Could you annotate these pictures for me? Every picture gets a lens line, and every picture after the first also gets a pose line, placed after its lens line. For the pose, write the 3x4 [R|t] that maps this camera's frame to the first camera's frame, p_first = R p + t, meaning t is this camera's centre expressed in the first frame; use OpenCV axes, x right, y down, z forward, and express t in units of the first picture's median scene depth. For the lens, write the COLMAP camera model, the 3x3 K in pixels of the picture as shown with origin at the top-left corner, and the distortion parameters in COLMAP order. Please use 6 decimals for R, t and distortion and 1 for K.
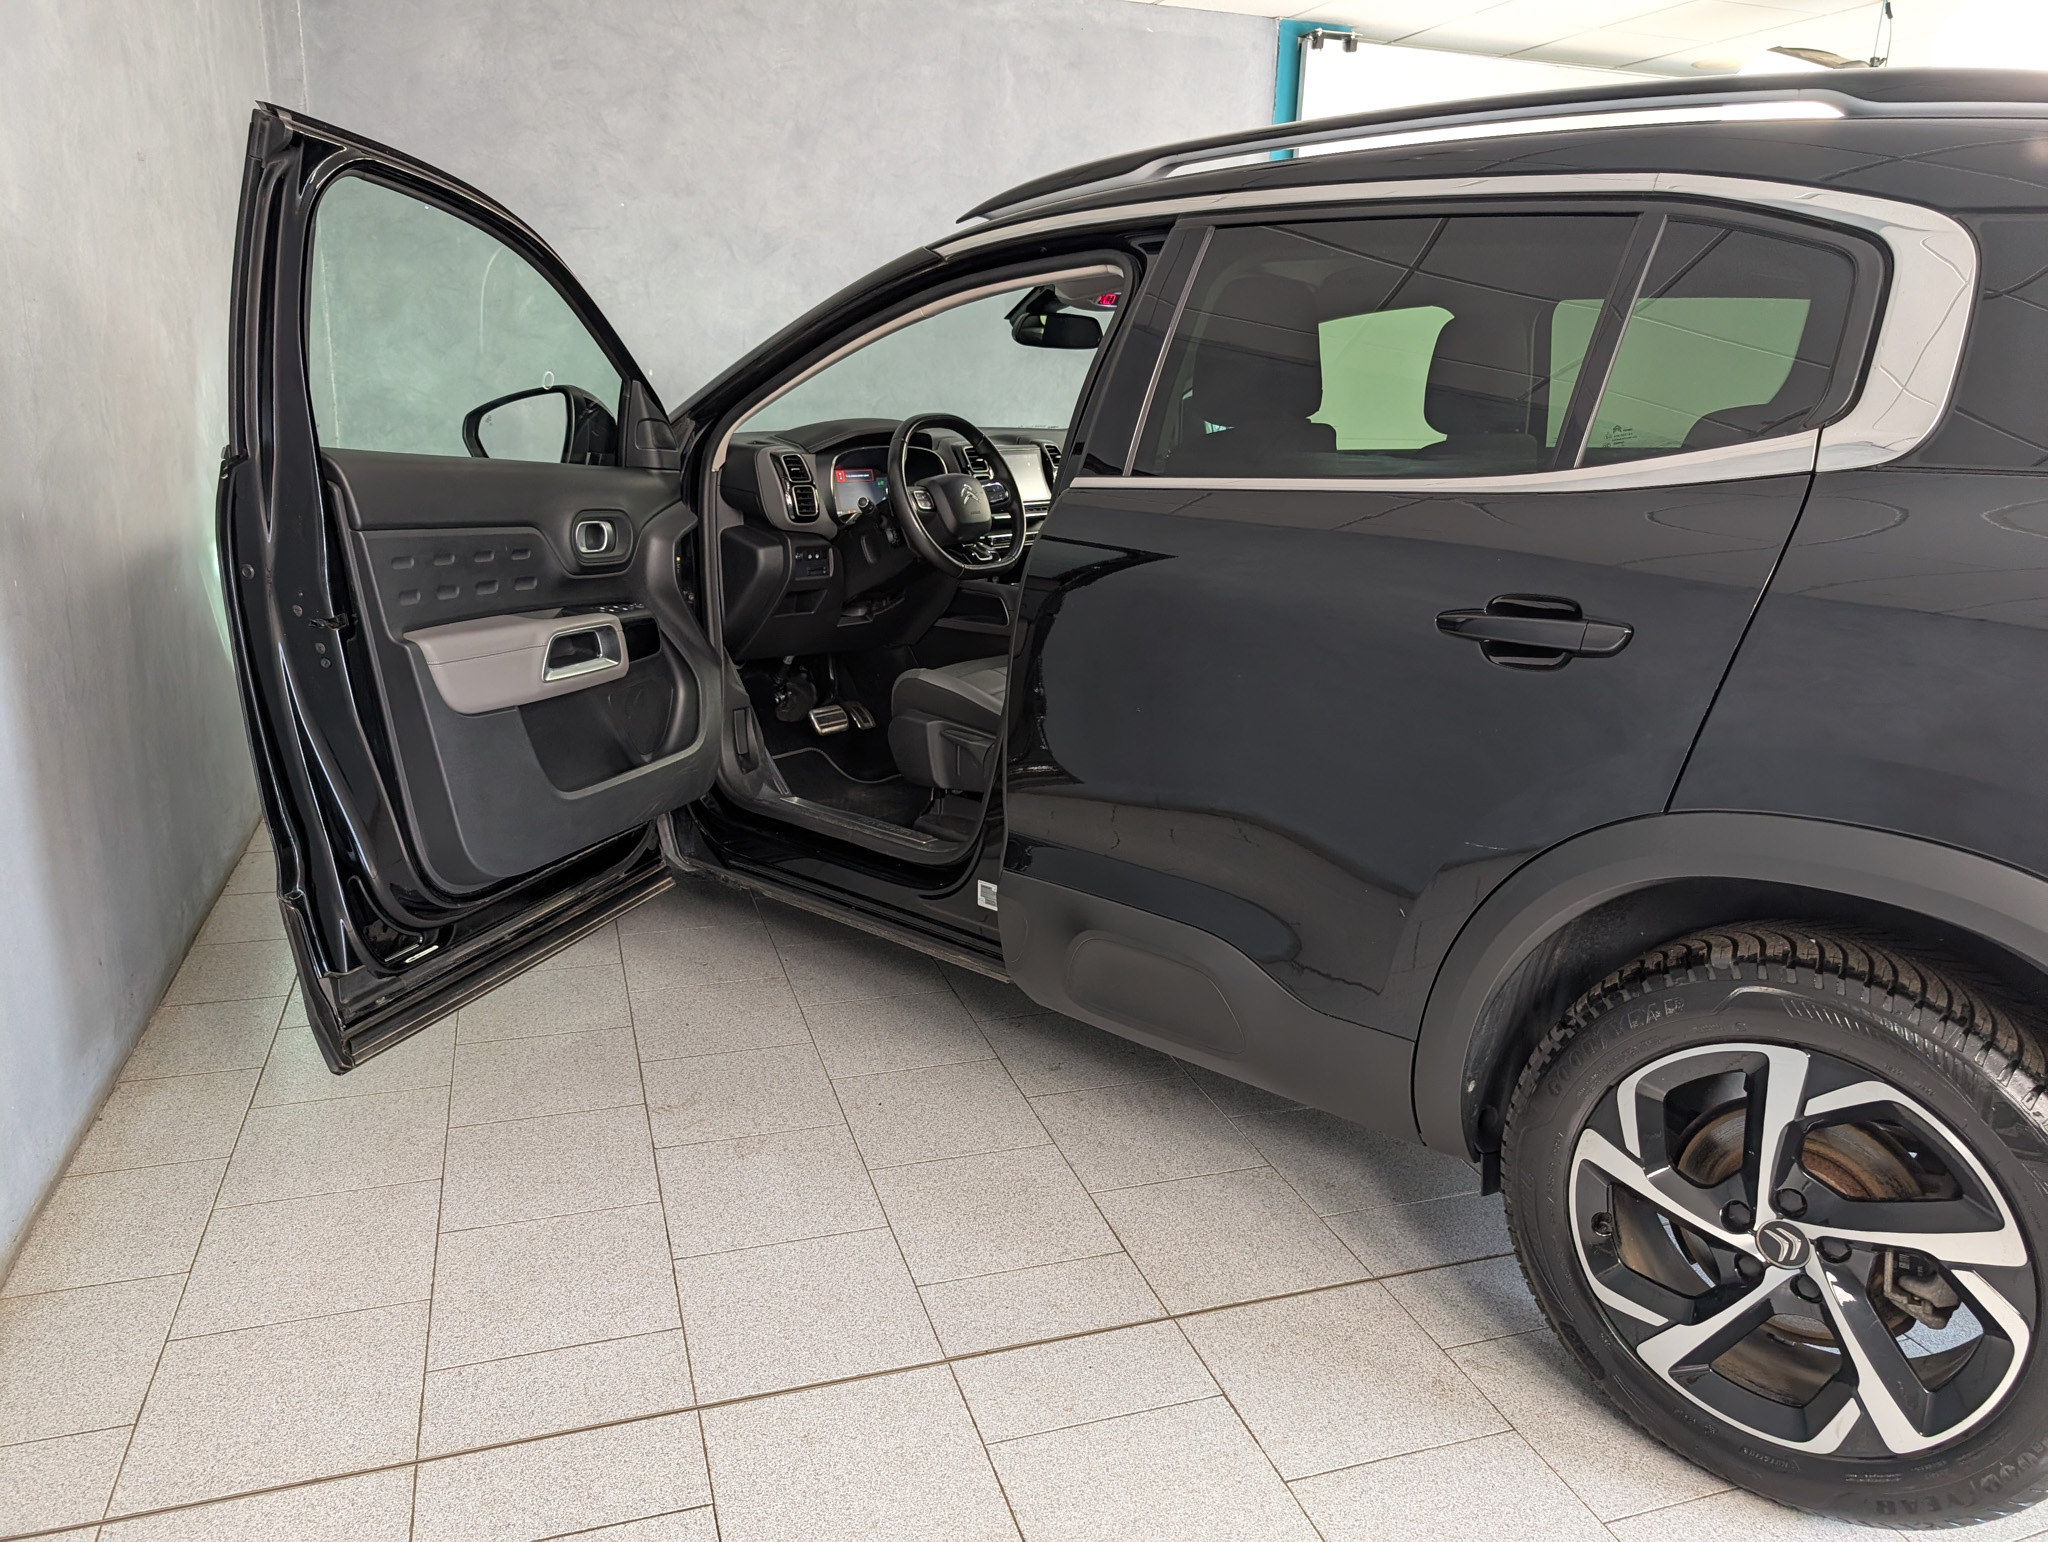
lens RADIAL K [[1465.6, 0, 1079.3], [0, 1465.6, 780.4], [0, 0, 1]] dist [0.011188, -0.000910]
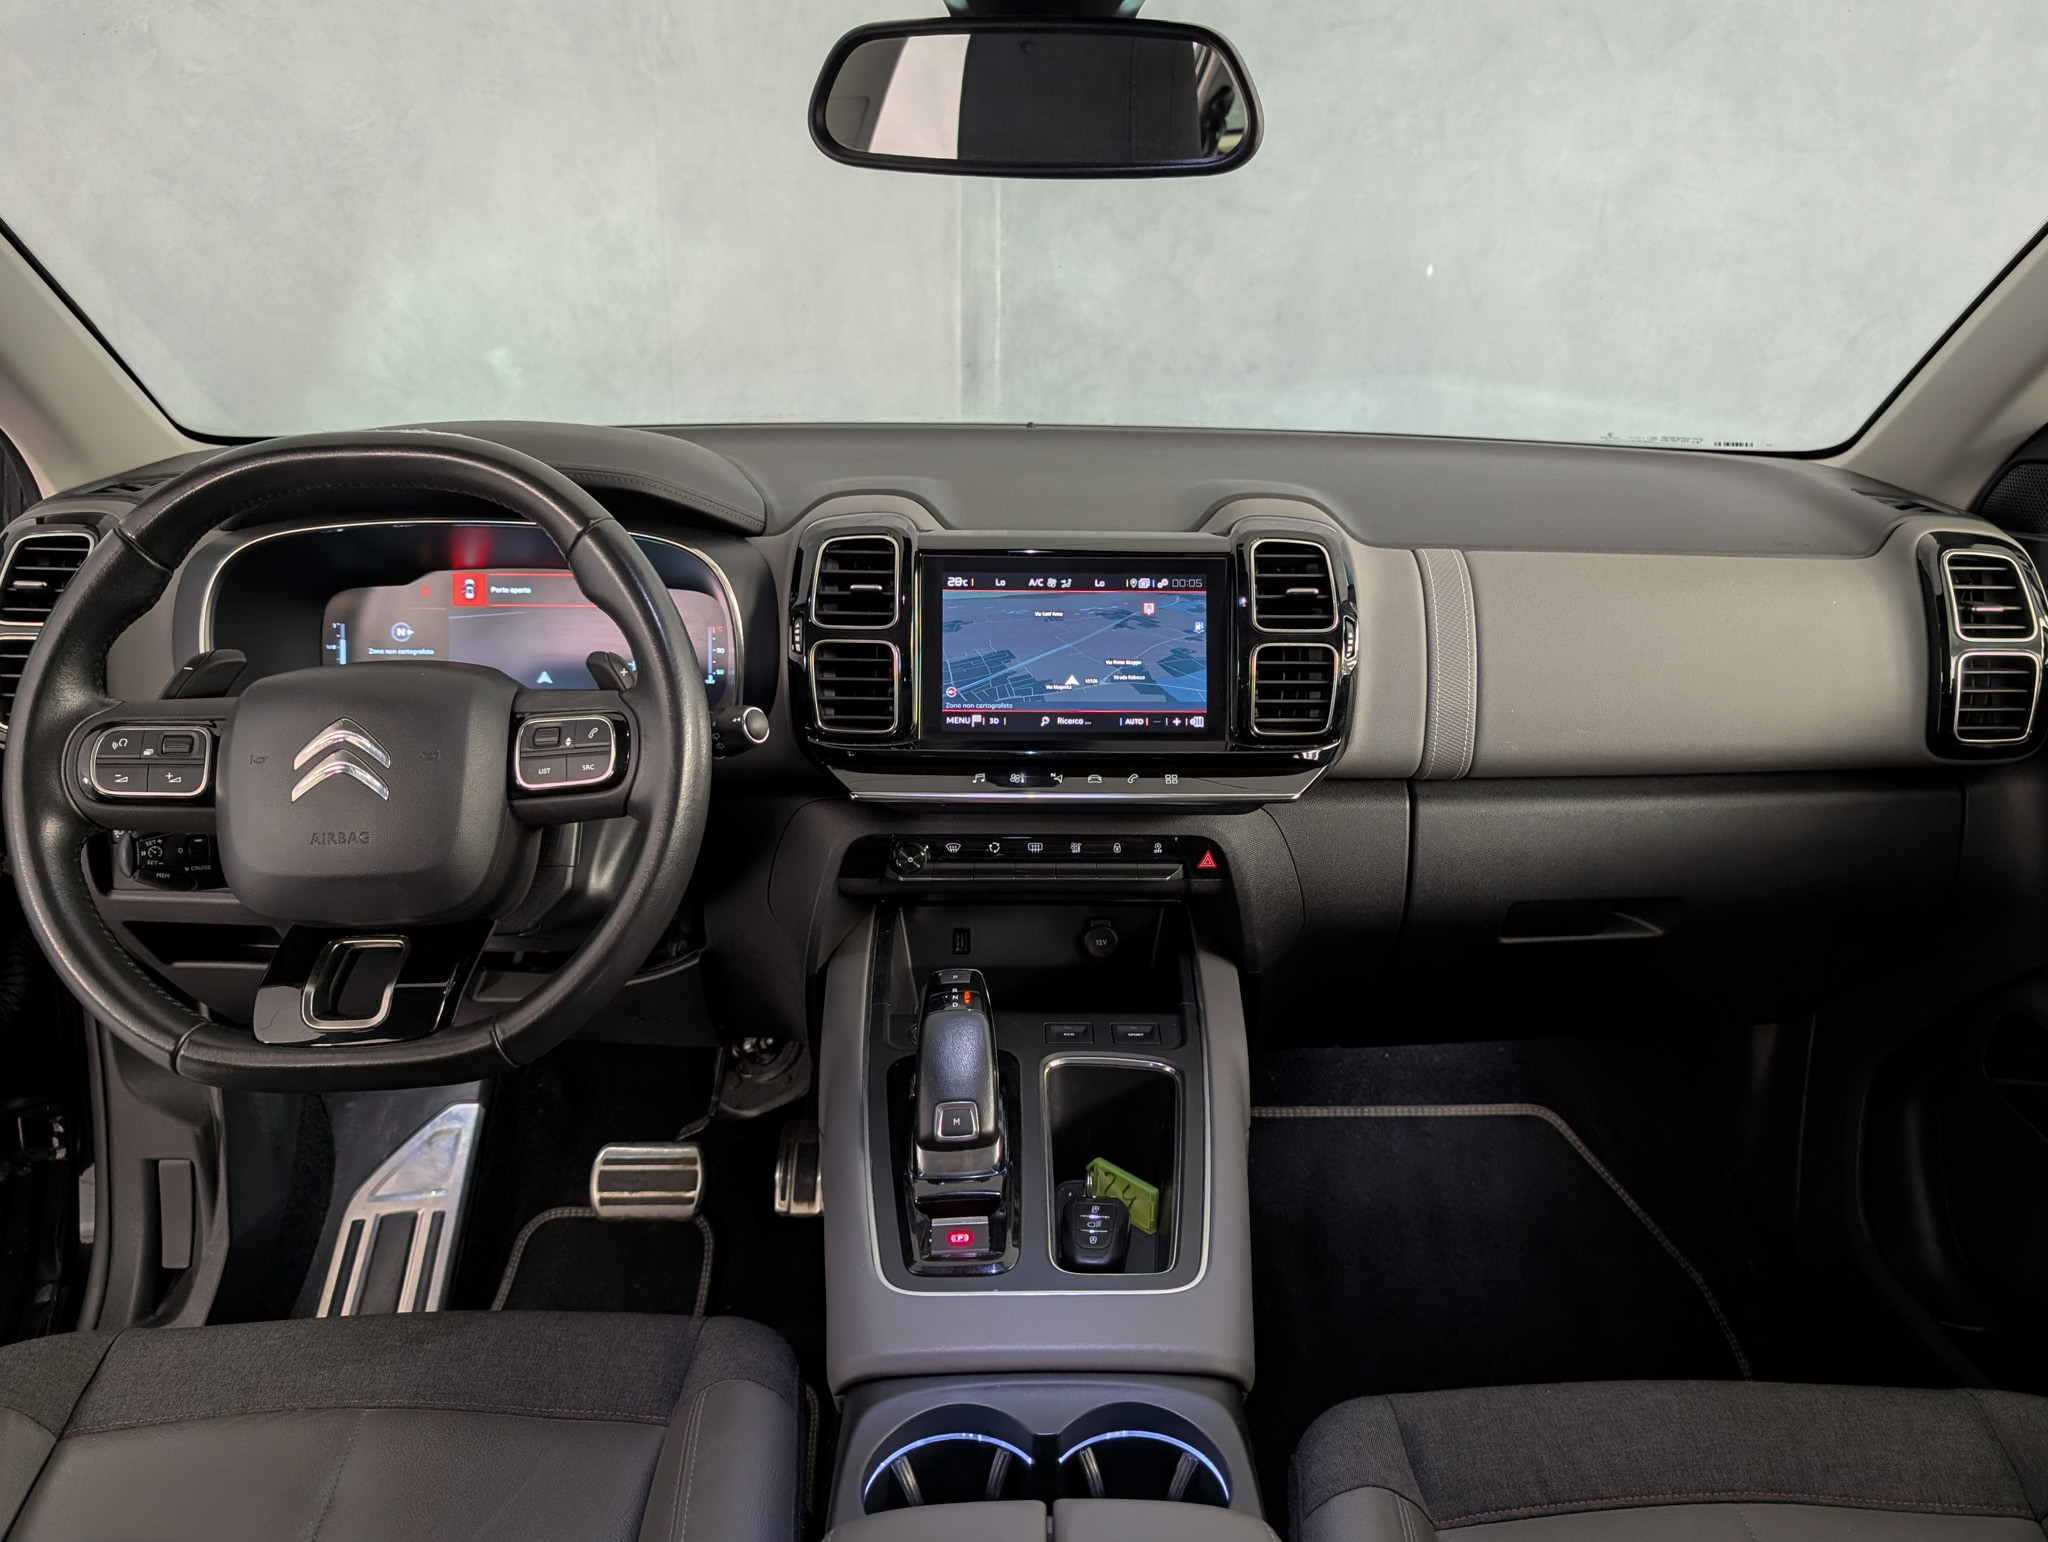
lens RADIAL K [[1595.7, 0, 1088.5], [0, 1595.7, 714.9], [0, 0, 1]] dist [0.007328, 0.005220]
pose [[0.658993, 0.203502, -0.724096, 0.213614], [-0.200649, 0.975379, 0.091515, -0.260319], [0.724892, 0.084981, 0.683601, 0.927639]]
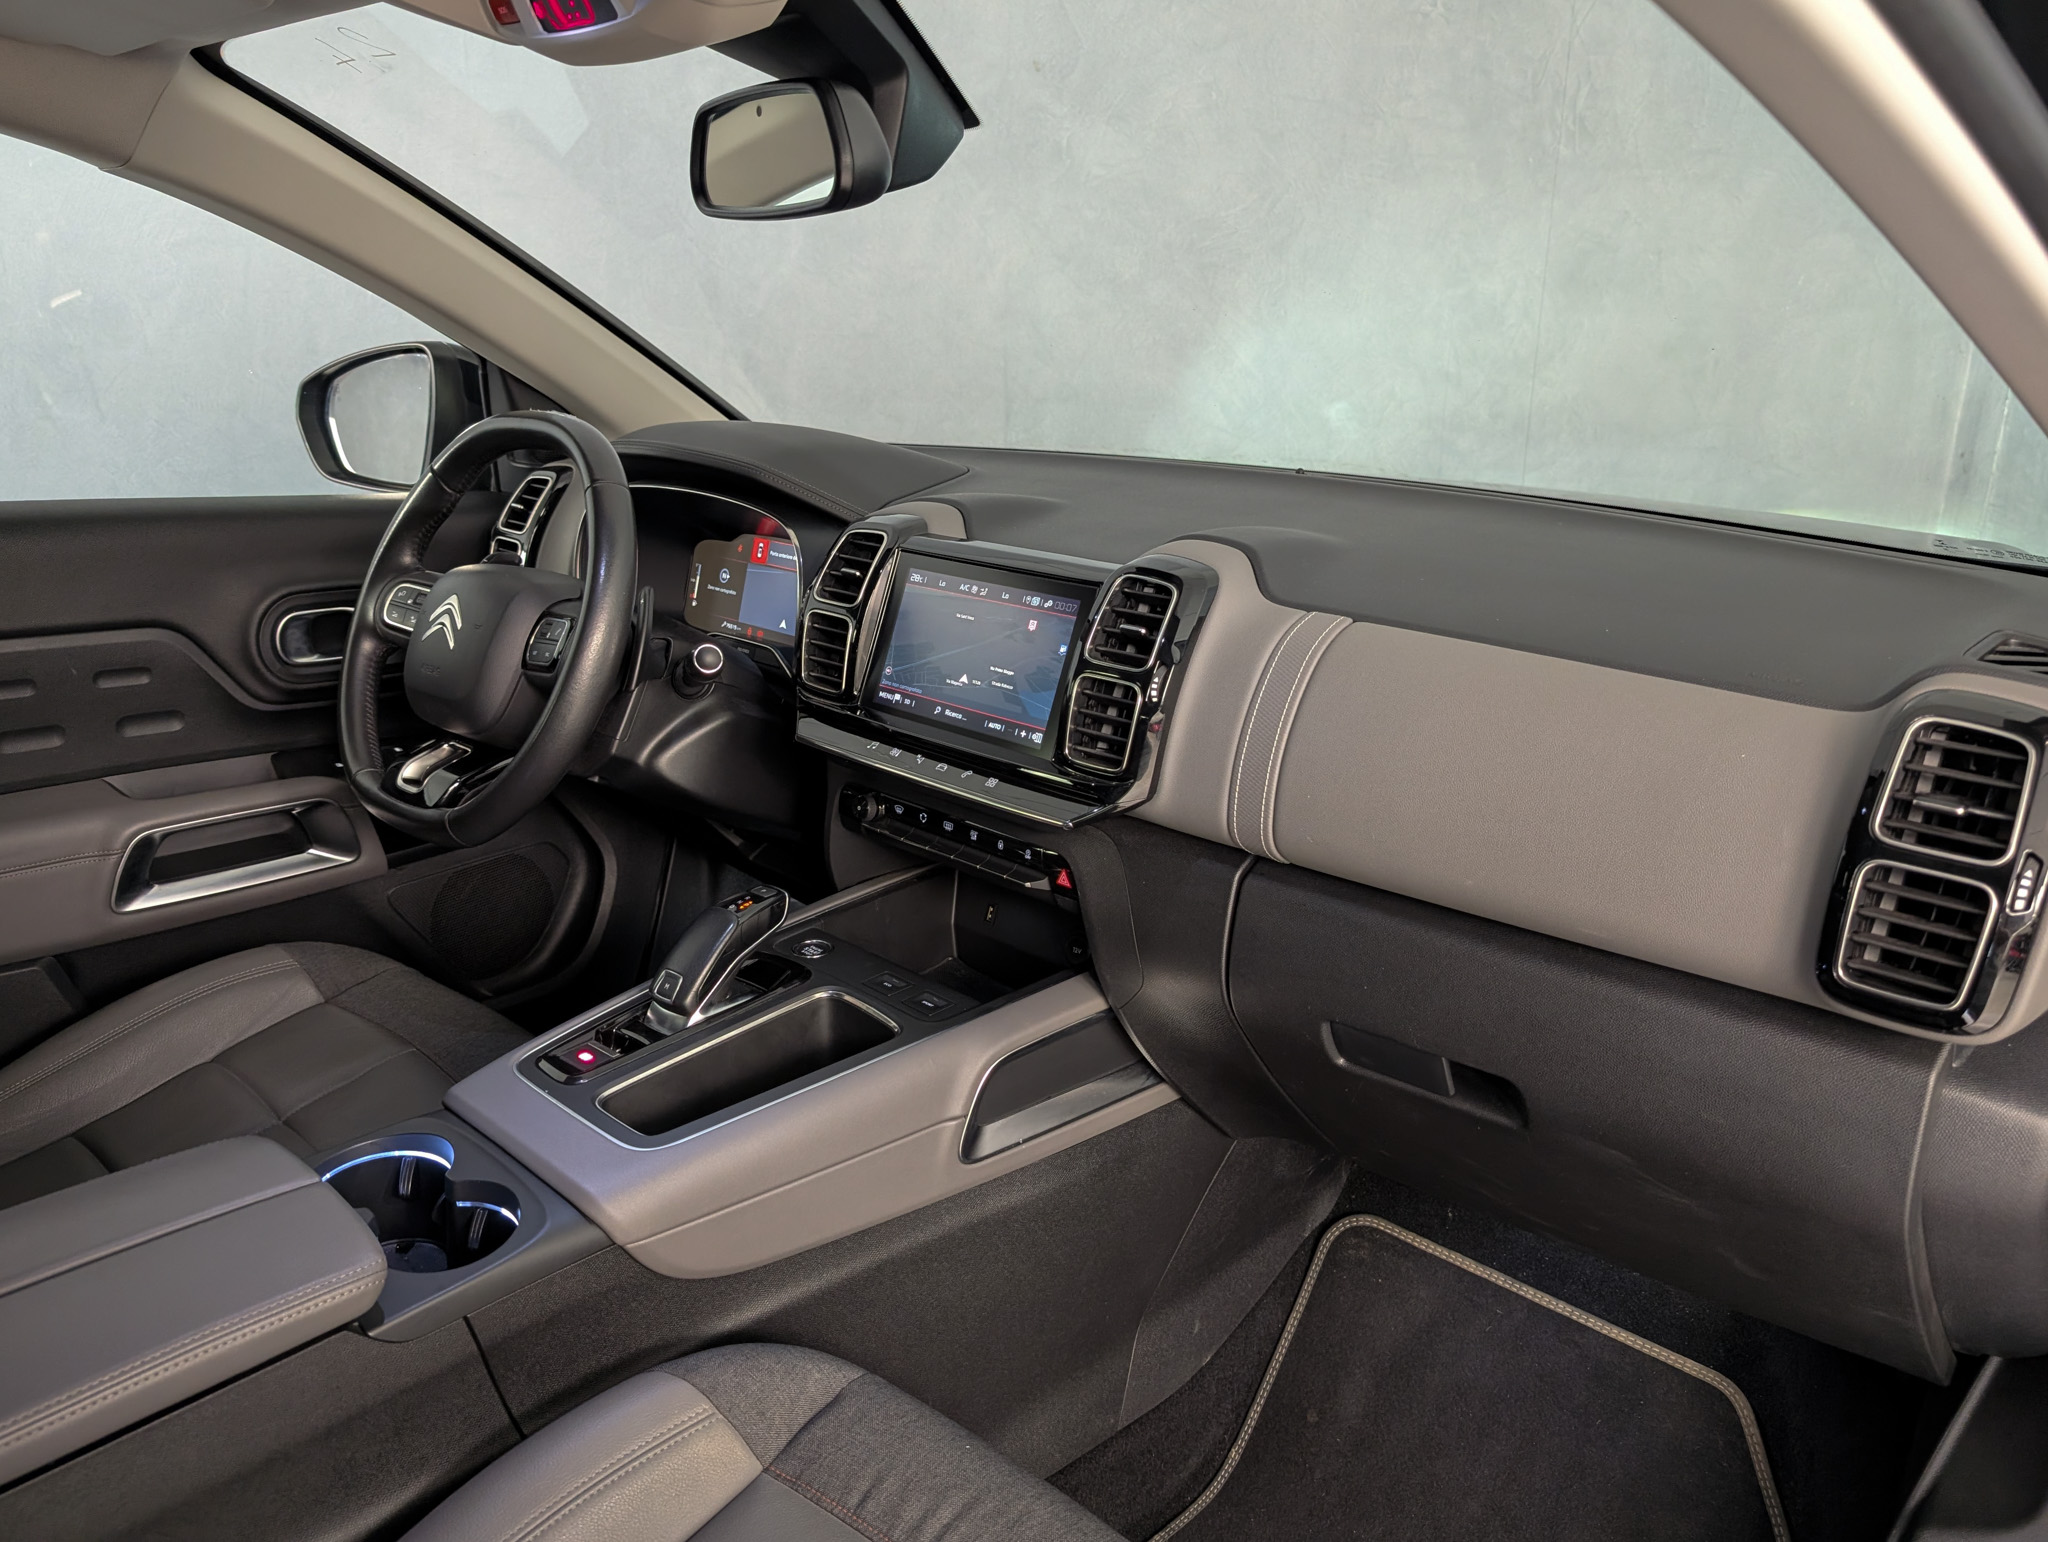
lens RADIAL K [[1546.7, 0, 1026.9], [0, 1546.7, 779.6], [0, 0, 1]] dist [0.006853, -0.004794]
pose [[-0.095419, 0.270451, -0.957993, 0.319941], [-0.279171, 0.916492, 0.286542, -0.324538], [0.955489, 0.294786, -0.011949, 1.193023]]
